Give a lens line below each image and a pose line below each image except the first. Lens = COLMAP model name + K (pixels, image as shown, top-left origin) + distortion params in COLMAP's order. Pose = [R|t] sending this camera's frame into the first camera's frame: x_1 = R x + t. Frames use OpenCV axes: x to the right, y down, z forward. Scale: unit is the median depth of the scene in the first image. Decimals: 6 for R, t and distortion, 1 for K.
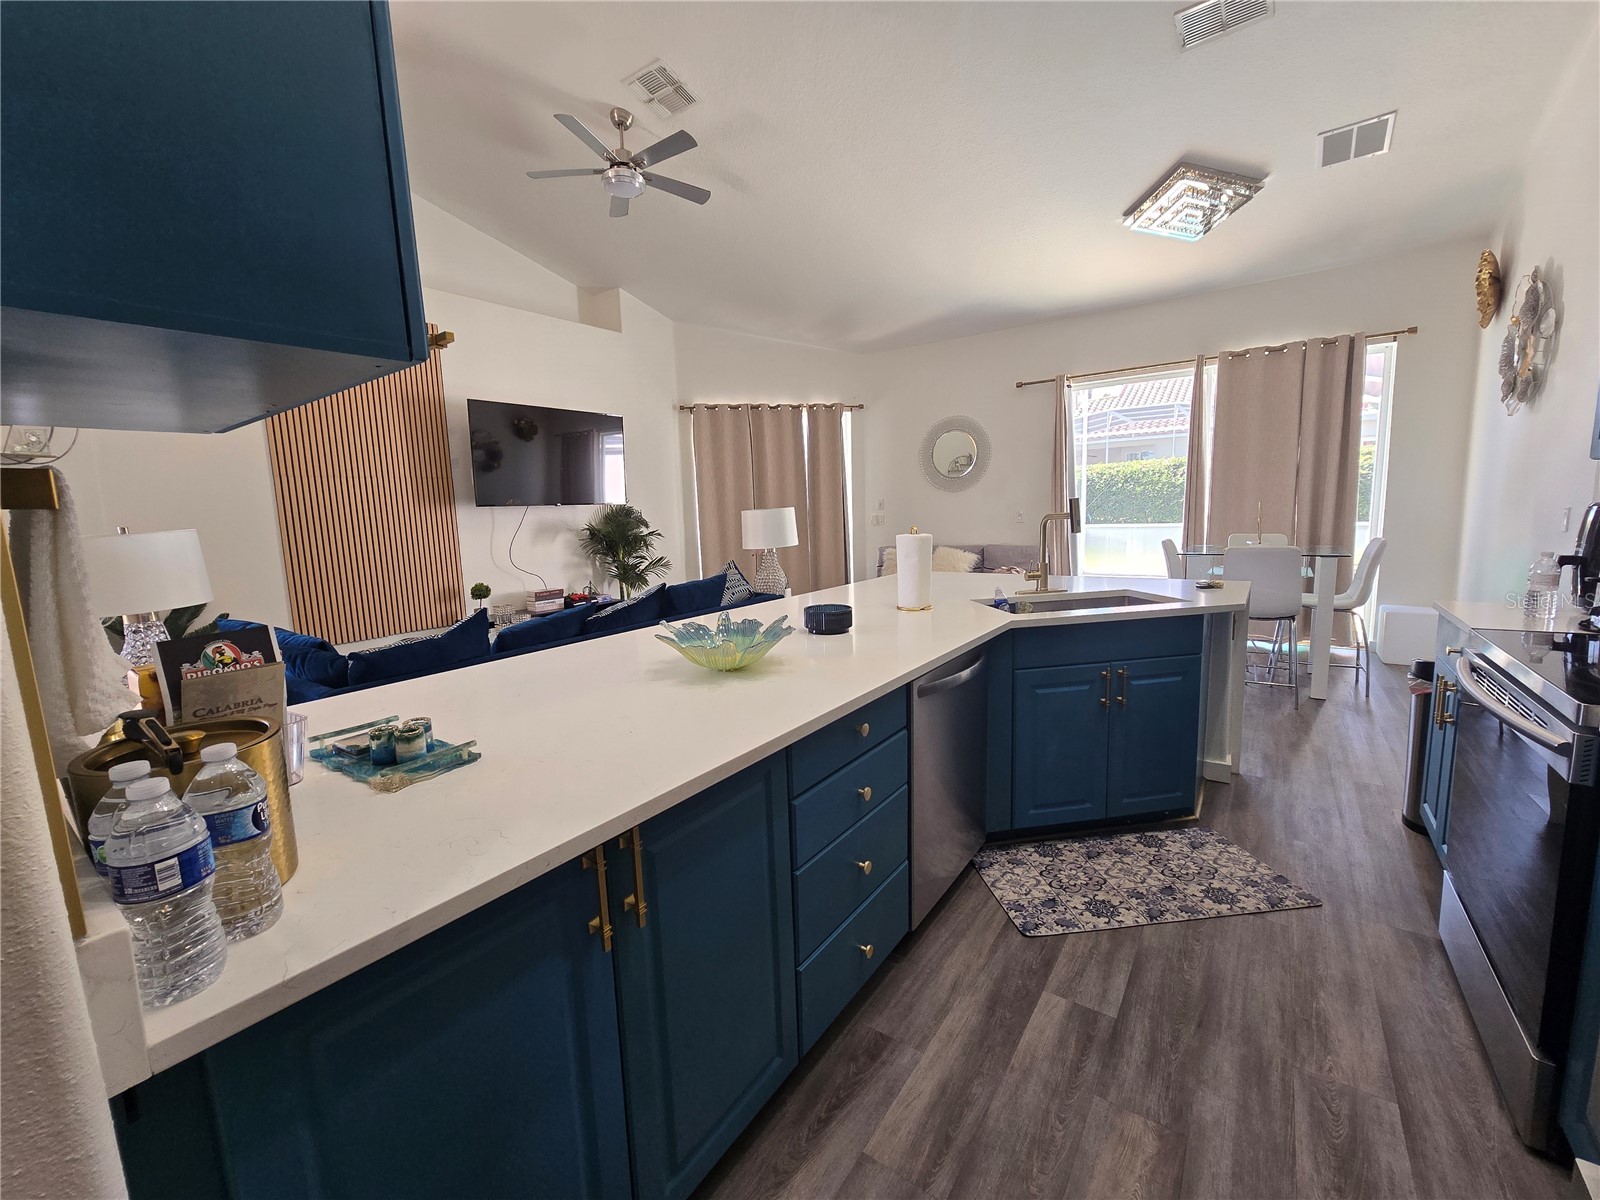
lens RADIAL K [[656.7, 0, 794.1], [0, 656.7, 595.0], [0, 0, 1]] dist [-0.000774, 0.001414]
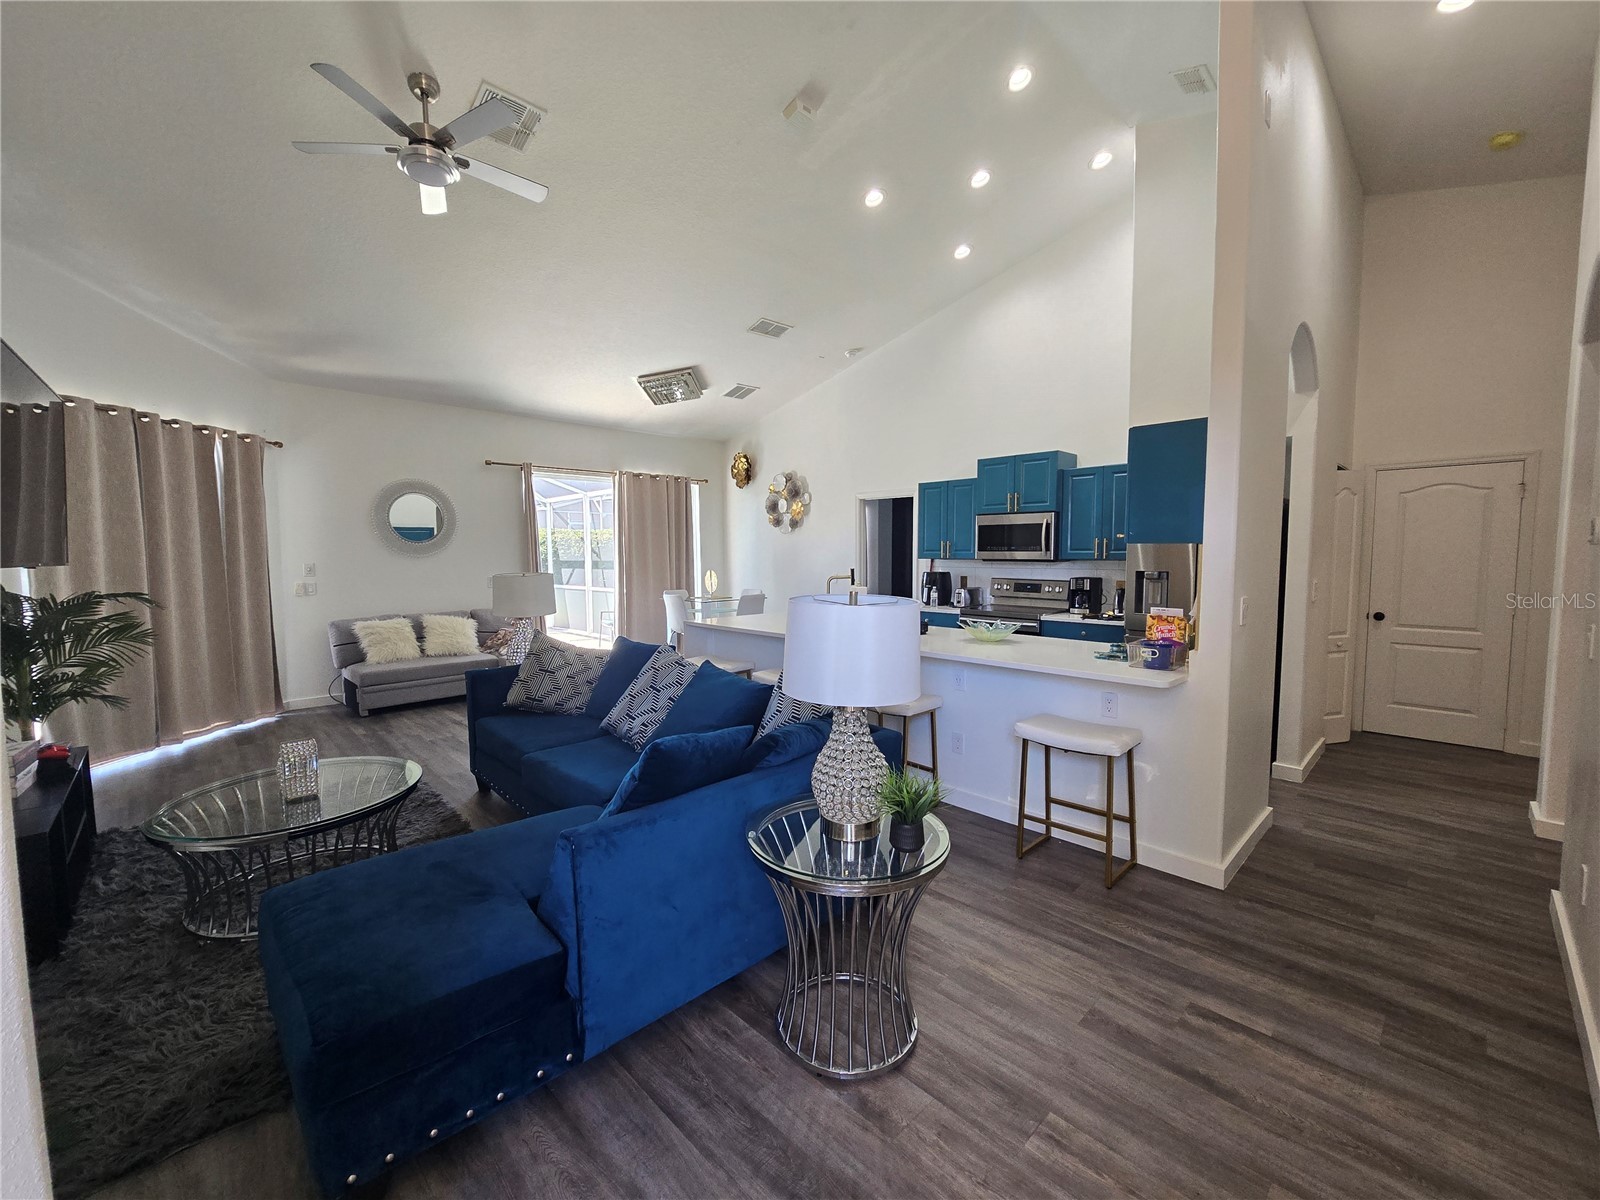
lens RADIAL K [[656.7, 0, 802.6], [0, 656.7, 597.6], [0, 0, 1]] dist [-0.000774, 0.001414]
pose [[0.178605, -0.025857, 0.983581, -1.884162], [0.130983, 0.991382, 0.002277, -0.097582], [-0.975163, 0.128426, 0.180452, 0.965659]]
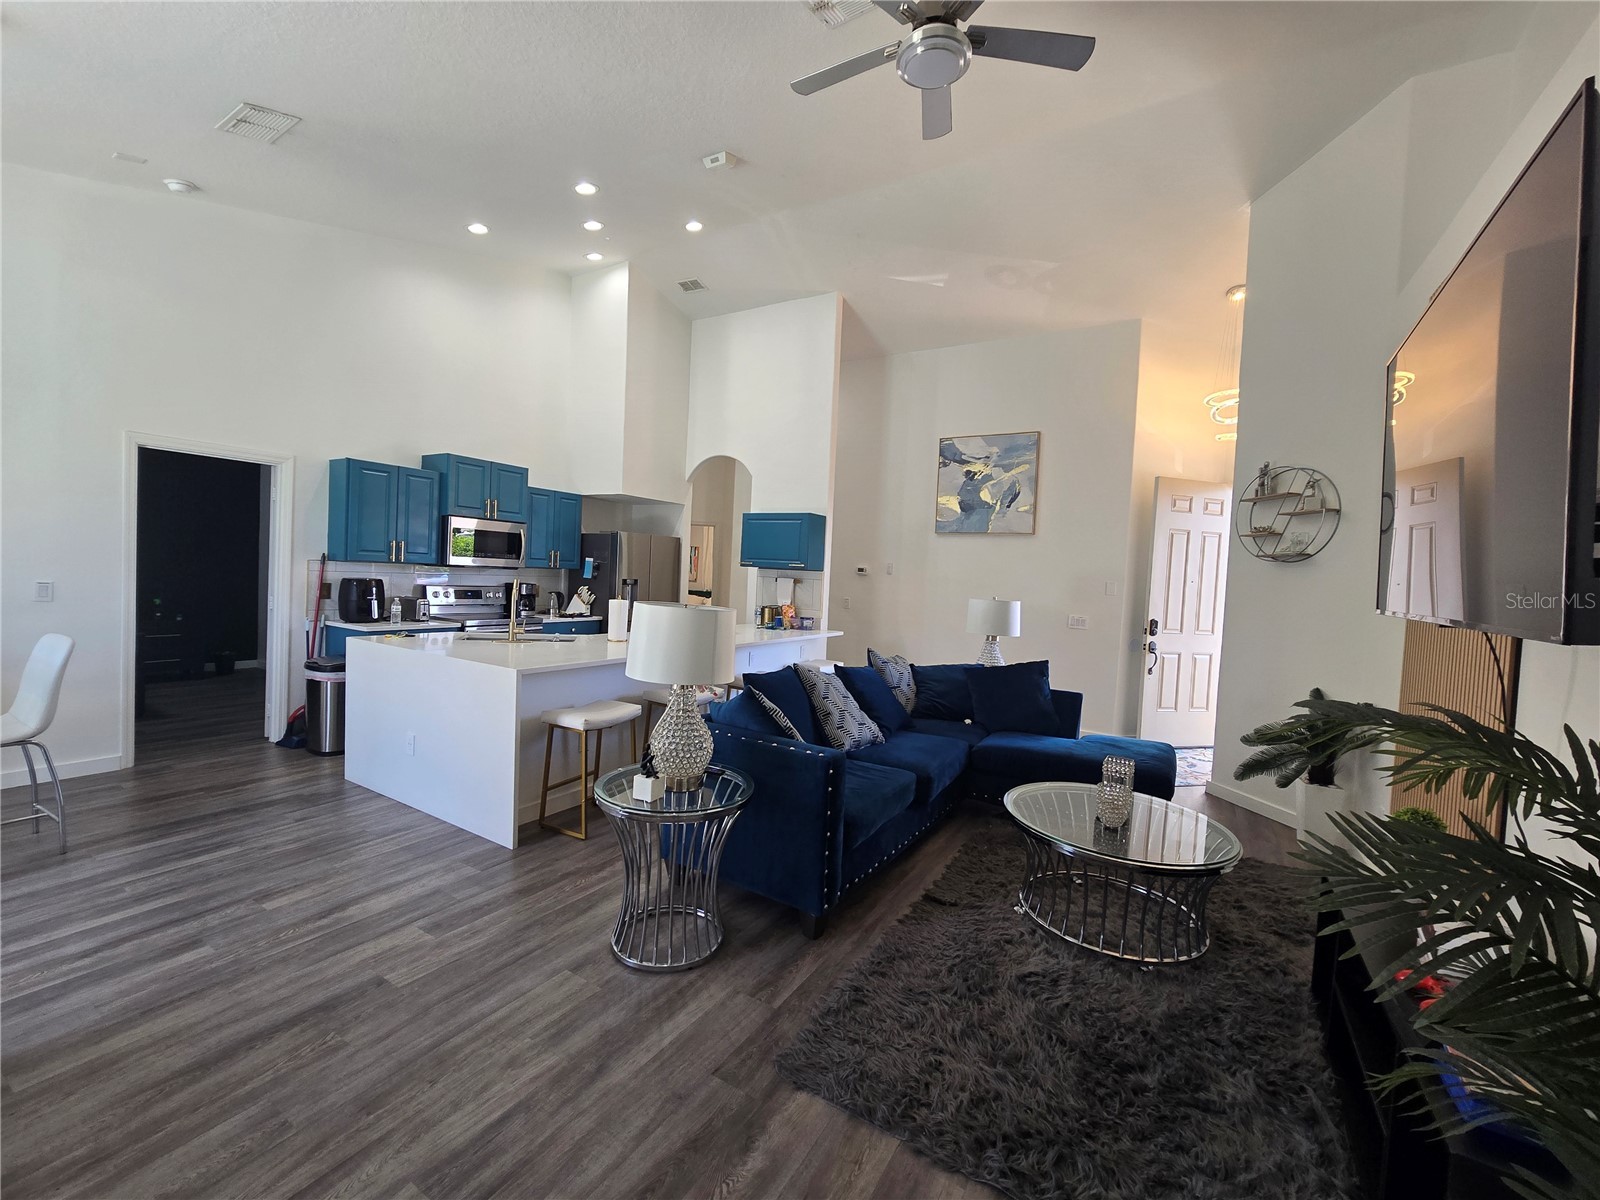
lens RADIAL K [[656.7, 0, 799.6], [0, 656.7, 591.7], [0, 0, 1]] dist [-0.000774, 0.001414]
pose [[-0.997701, -0.001553, -0.067756, -0.179368], [-0.012861, 0.985911, 0.166773, -0.483913], [0.066543, 0.167261, -0.983664, 3.247129]]
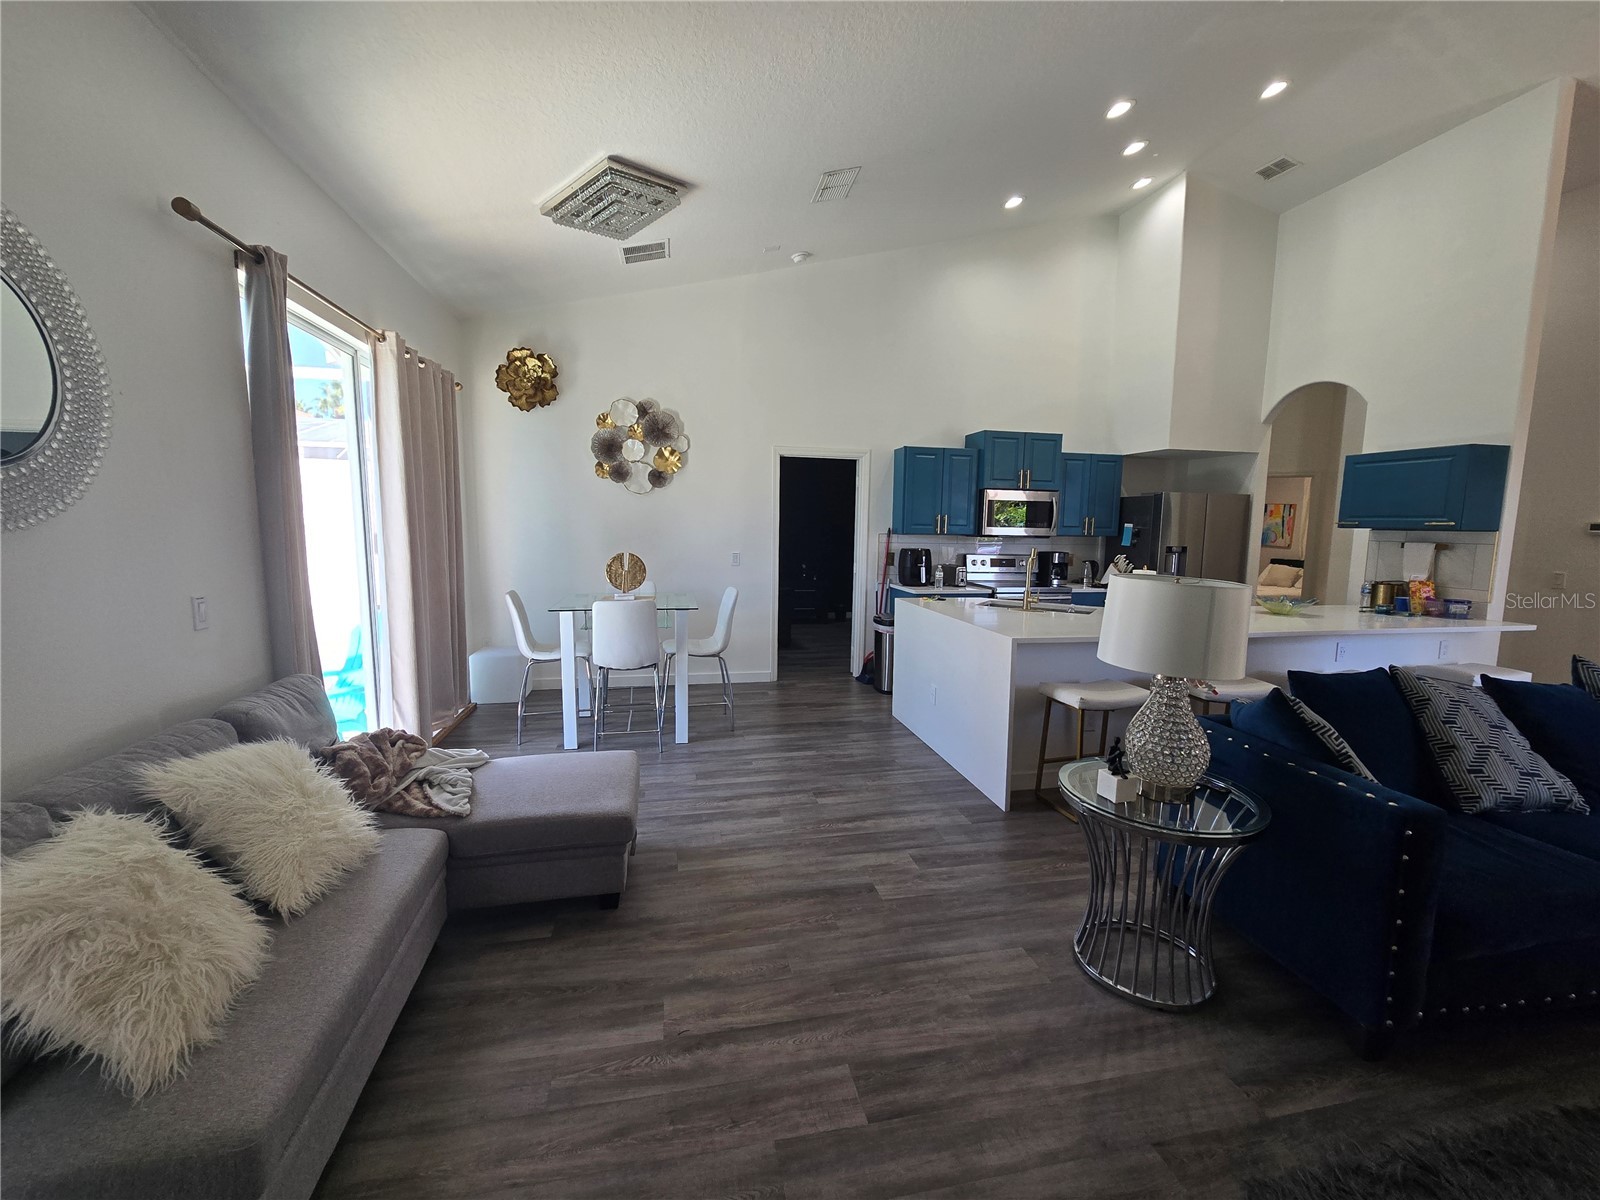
lens RADIAL K [[656.7, 0, 800.6], [0, 656.7, 593.0], [0, 0, 1]] dist [-0.000774, 0.001414]
pose [[-0.731856, -0.040785, 0.680238, -0.303026], [0.108639, 0.978458, 0.175549, -0.471513], [-0.672744, 0.202377, -0.711659, 3.146964]]
